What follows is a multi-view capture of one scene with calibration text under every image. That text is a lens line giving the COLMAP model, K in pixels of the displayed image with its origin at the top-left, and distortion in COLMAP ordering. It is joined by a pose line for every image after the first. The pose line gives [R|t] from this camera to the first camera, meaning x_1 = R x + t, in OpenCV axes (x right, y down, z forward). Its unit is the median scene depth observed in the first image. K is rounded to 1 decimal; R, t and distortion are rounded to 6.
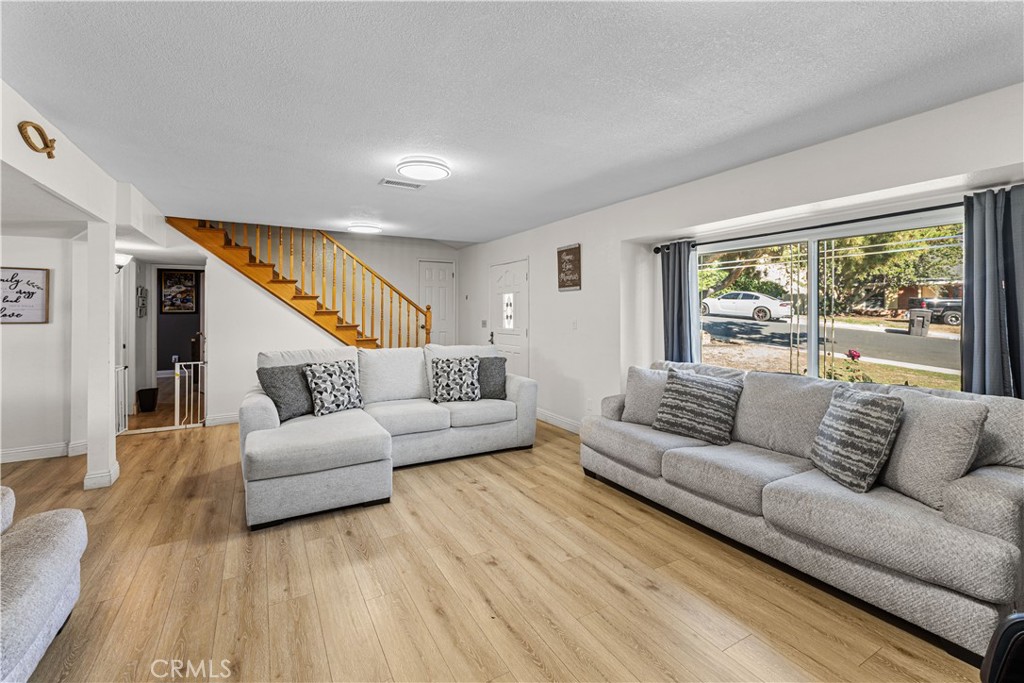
lens RADIAL K [[443.6, 0, 514.8], [0, 443.6, 308.3], [0, 0, 1]] dist [0.001790, 0.000090]
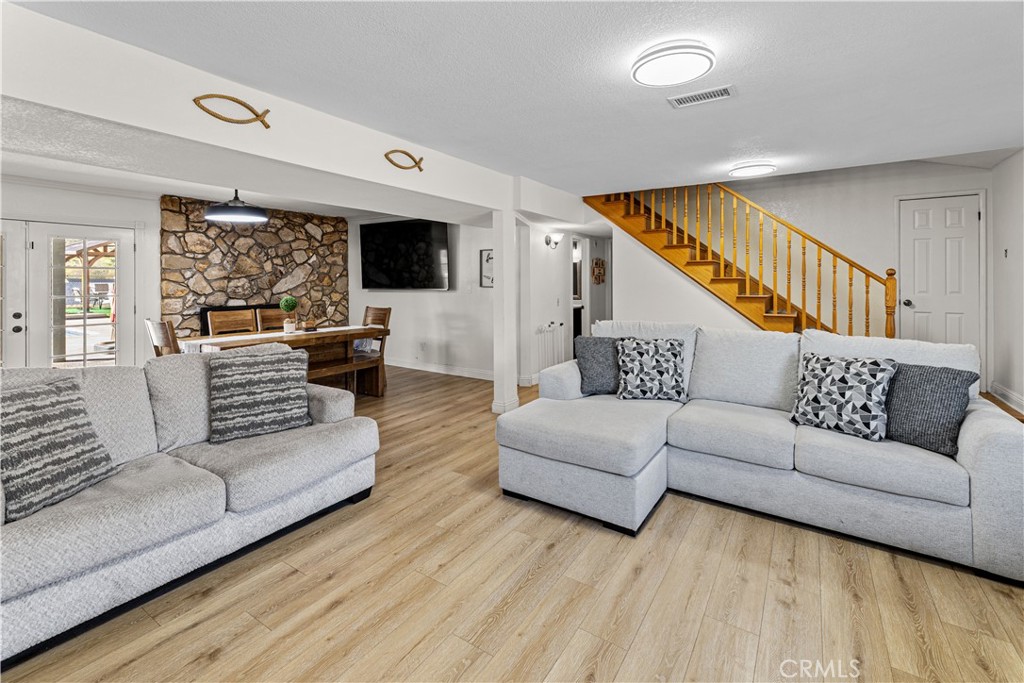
lens RADIAL K [[456.0, 0, 509.4], [0, 456.0, 275.6], [0, 0, 1]] dist [0.001797, 0.000917]
pose [[0.440930, -0.008083, -0.897505, 0.253808], [0.006944, 0.999960, -0.005594, 0.004593], [0.897515, -0.003766, 0.440969, 0.394112]]
